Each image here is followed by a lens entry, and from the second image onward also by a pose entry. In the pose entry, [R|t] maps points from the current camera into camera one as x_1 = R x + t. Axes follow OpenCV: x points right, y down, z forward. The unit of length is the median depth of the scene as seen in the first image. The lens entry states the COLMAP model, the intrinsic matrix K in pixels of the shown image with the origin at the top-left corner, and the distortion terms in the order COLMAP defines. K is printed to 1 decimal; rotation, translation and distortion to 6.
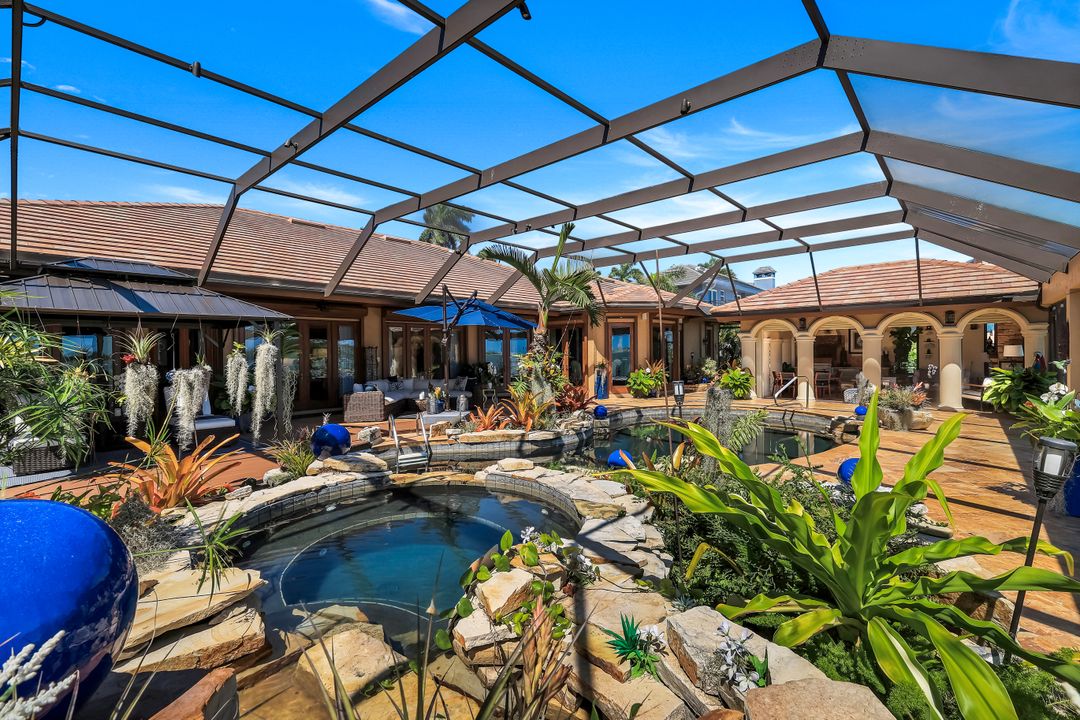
lens RADIAL K [[477.7, 0, 538.4], [0, 477.7, 357.8], [0, 0, 1]] dist [0.002317, 0.000881]
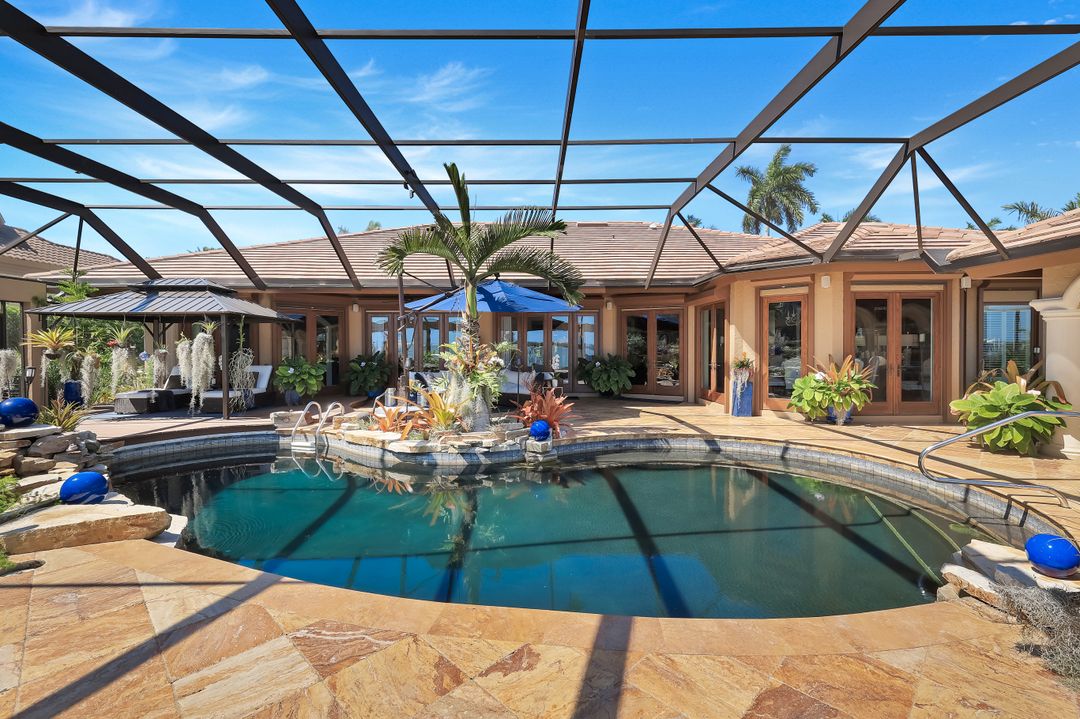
lens RADIAL K [[477.7, 0, 539.3], [0, 477.7, 351.3], [0, 0, 1]] dist [0.002317, 0.000881]
pose [[0.667995, 0.014862, -0.744018, 0.449686], [-0.012664, 0.999883, 0.008603, -0.003388], [0.744058, 0.003675, 0.668105, 0.383824]]
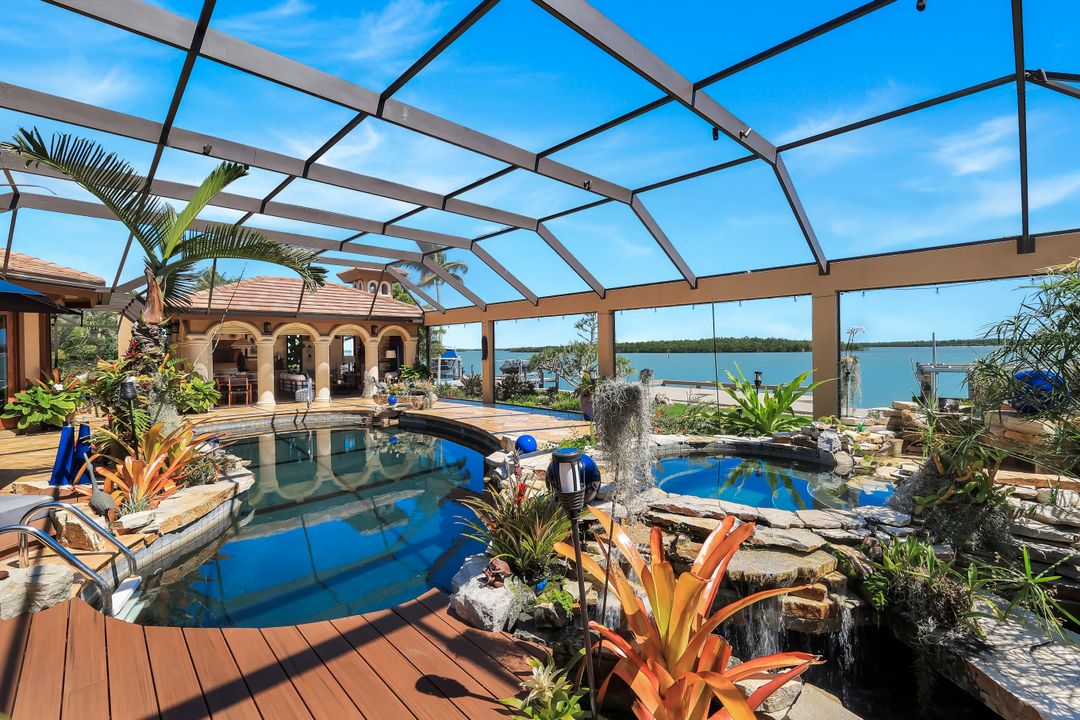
lens RADIAL K [[477.7, 0, 544.4], [0, 477.7, 348.2], [0, 0, 1]] dist [0.002317, 0.000881]
pose [[0.073468, 0.012574, 0.997218, -0.372865], [0.024414, 0.999598, -0.014403, -0.000158], [-0.996999, 0.025405, 0.073132, 0.329155]]
